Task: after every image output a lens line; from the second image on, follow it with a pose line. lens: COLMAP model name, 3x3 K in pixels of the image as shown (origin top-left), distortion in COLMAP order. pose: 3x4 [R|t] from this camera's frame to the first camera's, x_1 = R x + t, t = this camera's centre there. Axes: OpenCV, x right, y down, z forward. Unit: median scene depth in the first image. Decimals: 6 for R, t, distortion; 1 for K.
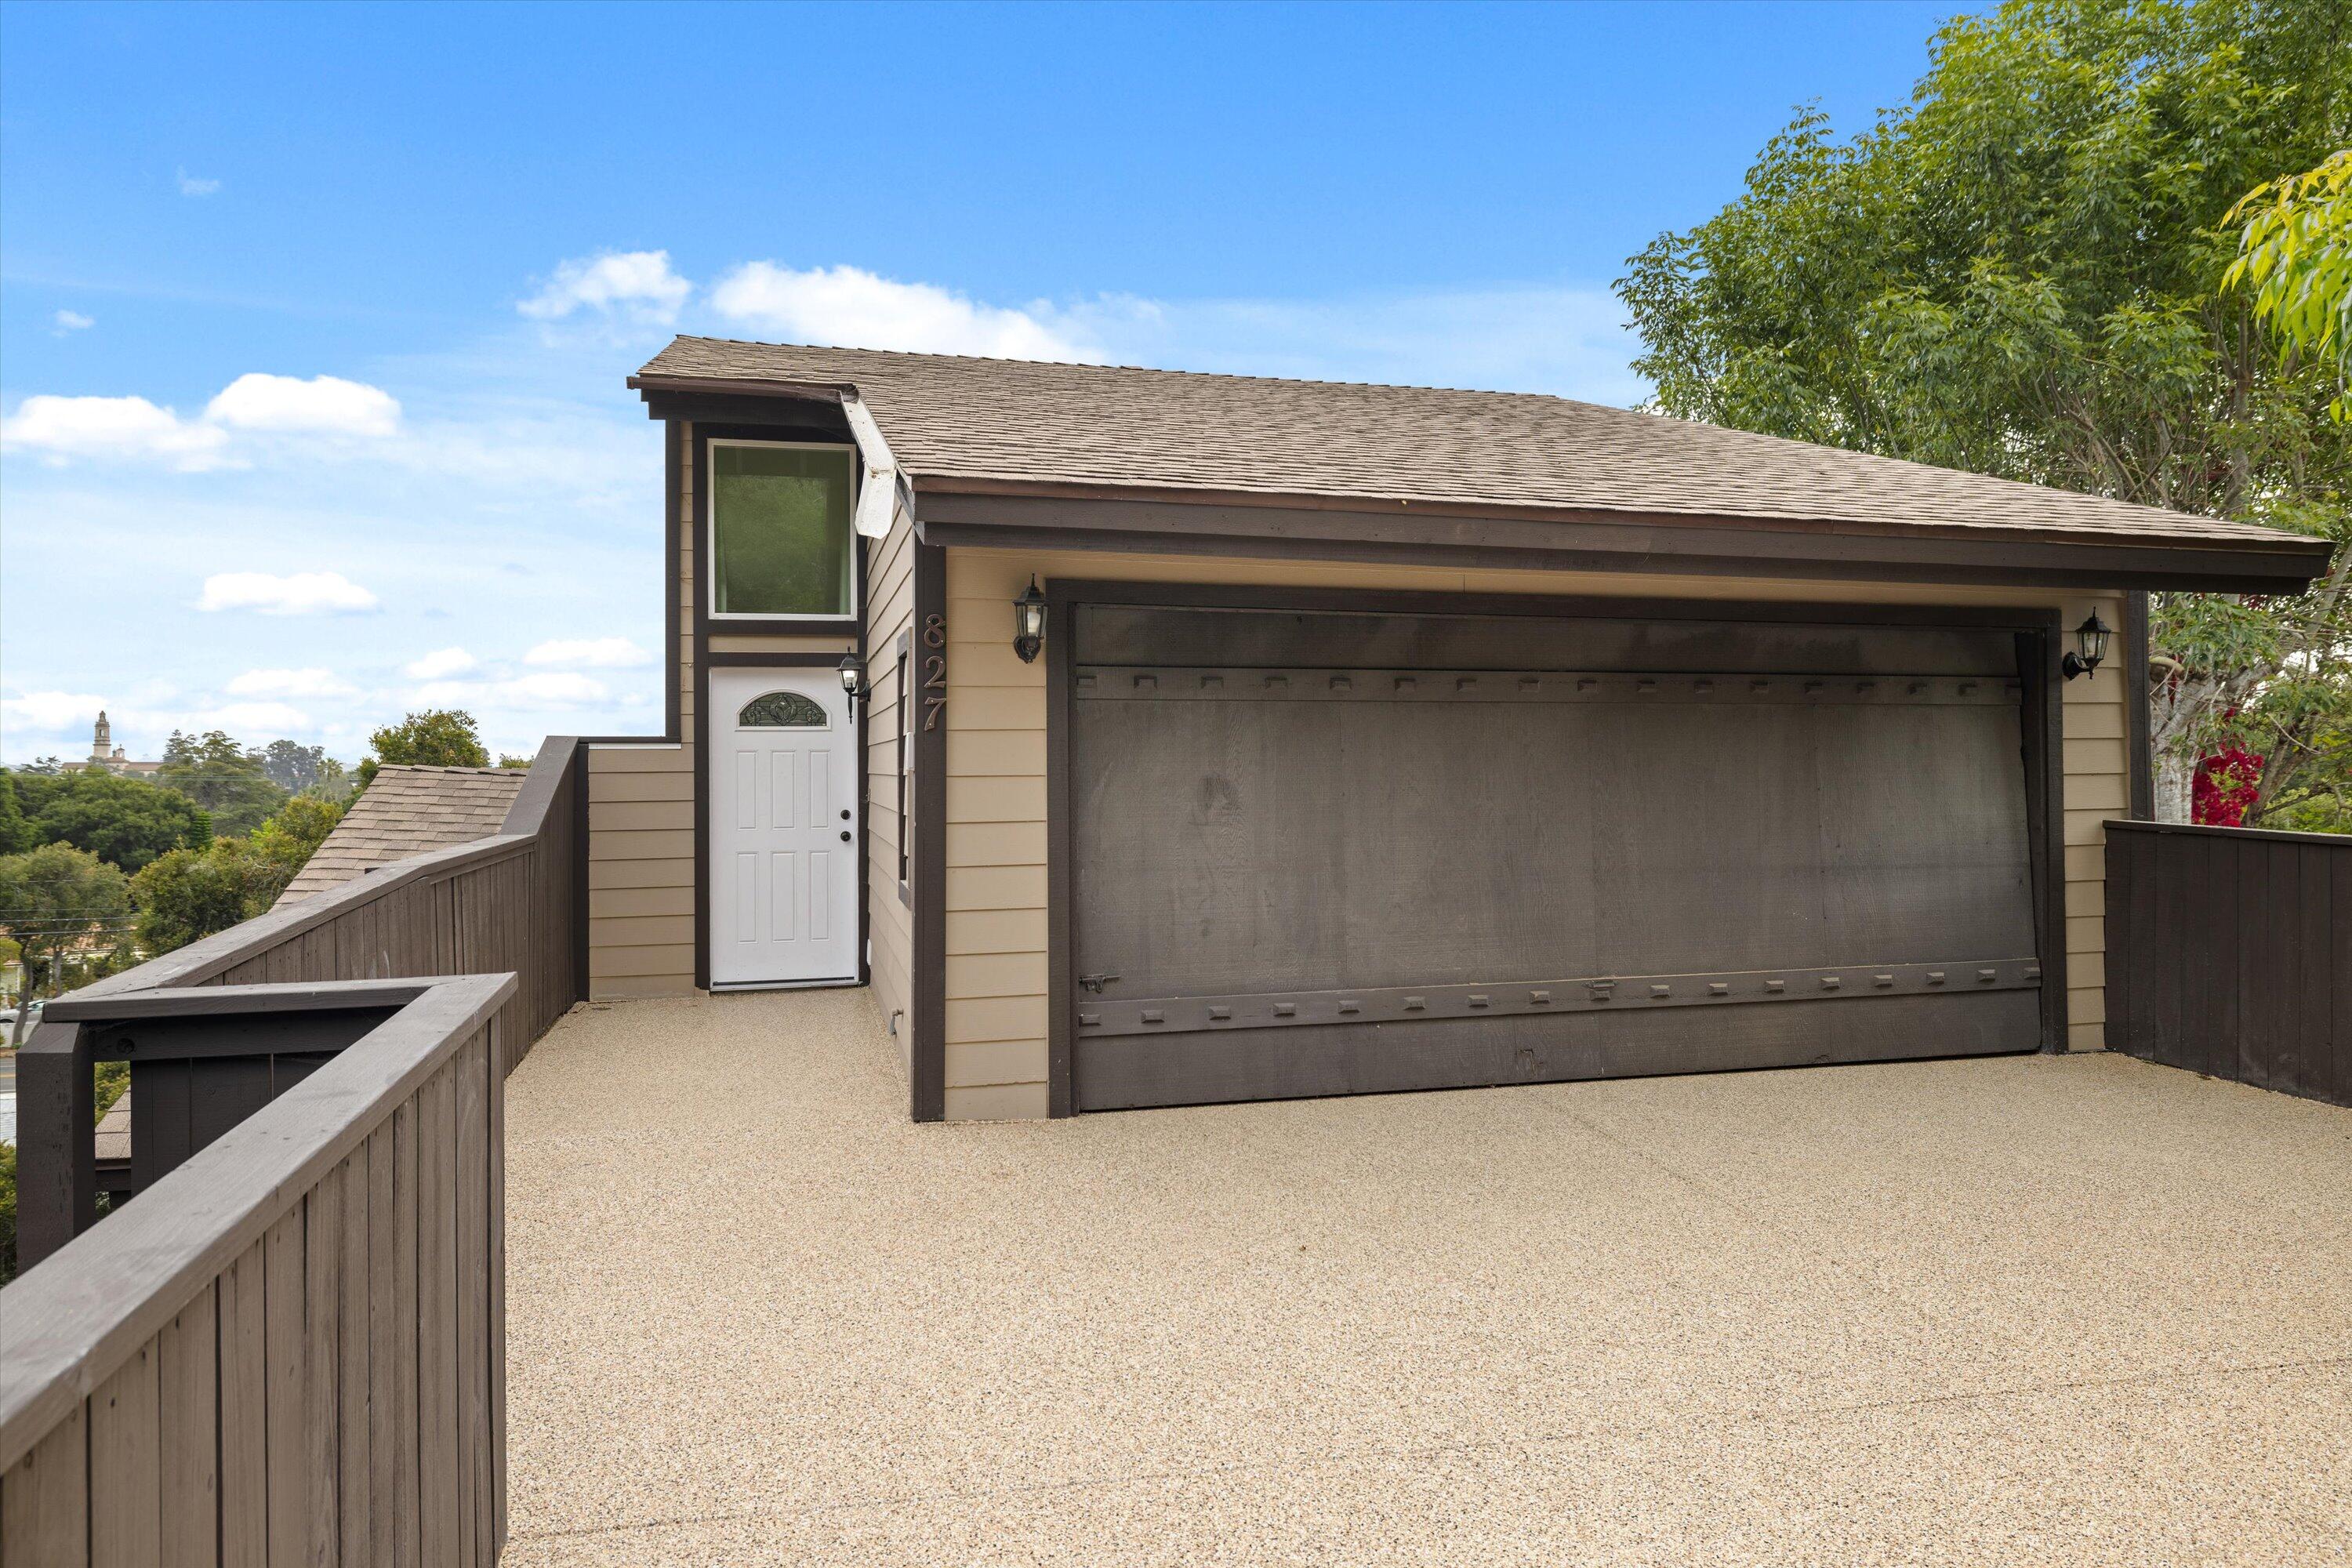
lens RADIAL K [[1633.7, 0, 1174.4], [0, 1633.7, 740.2], [0, 0, 1]] dist [0.007958, -0.005998]
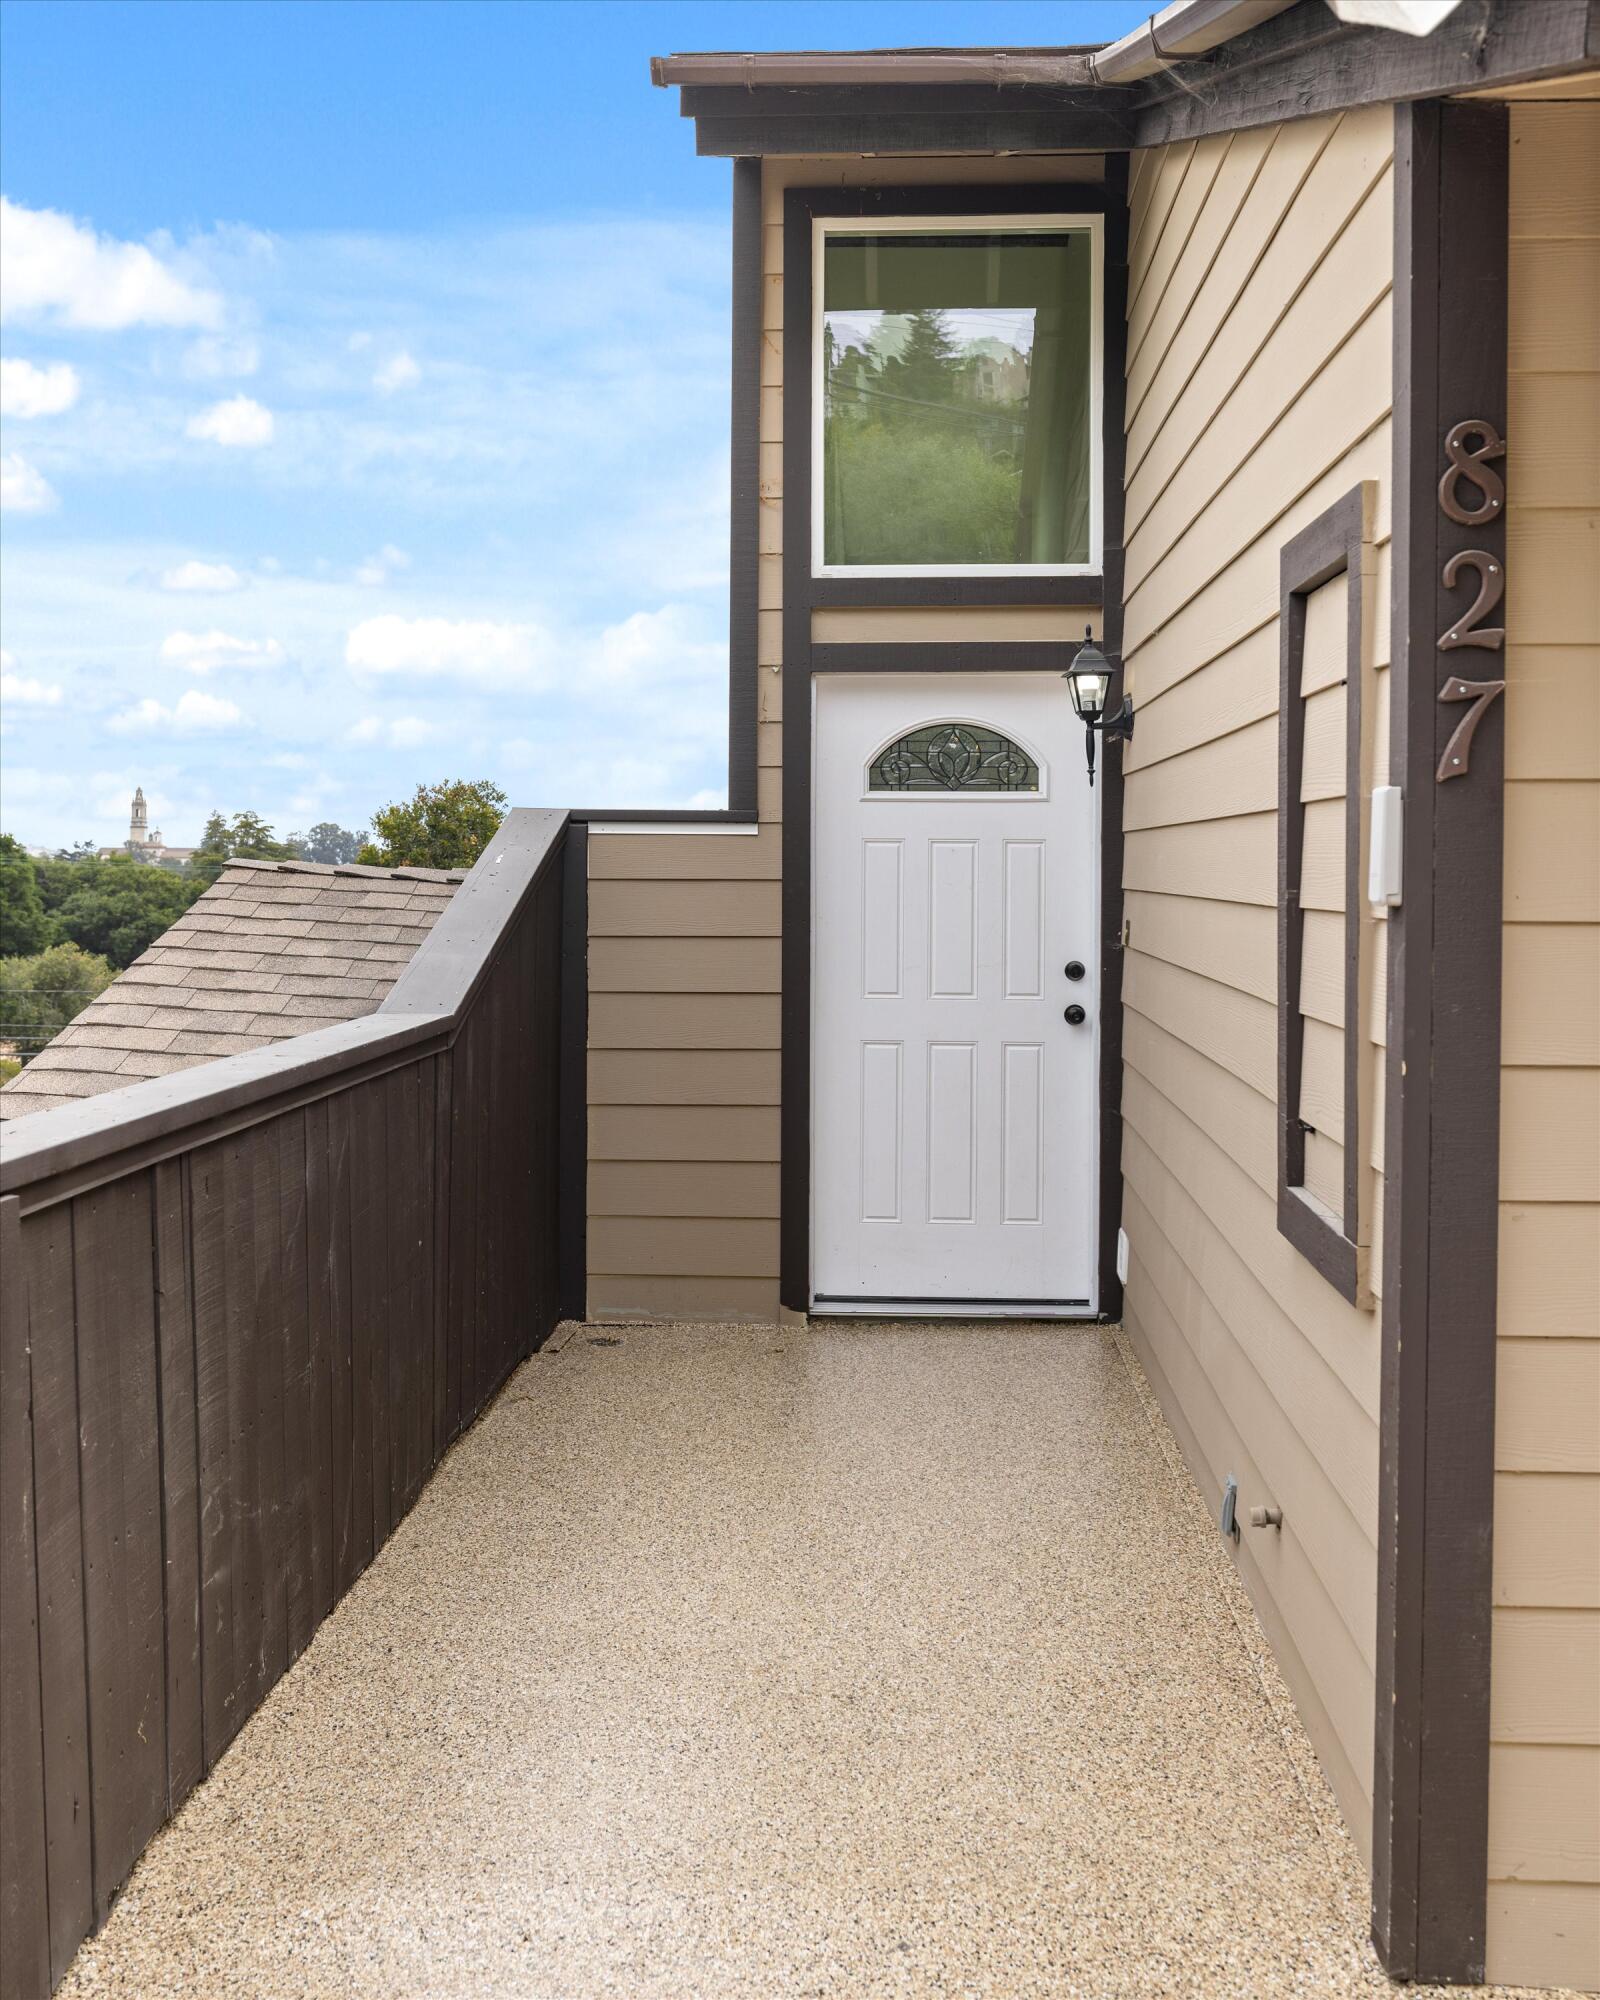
lens RADIAL K [[2176.8, 0, 802.5], [0, 2176.8, 998.5], [0, 0, 1]] dist [0.017864, 0.000000]
pose [[0.959631, 0.028837, -0.279779, -0.096750], [-0.007017, 0.996875, 0.078678, 0.002671], [0.281174, -0.073539, 0.956835, 0.349494]]
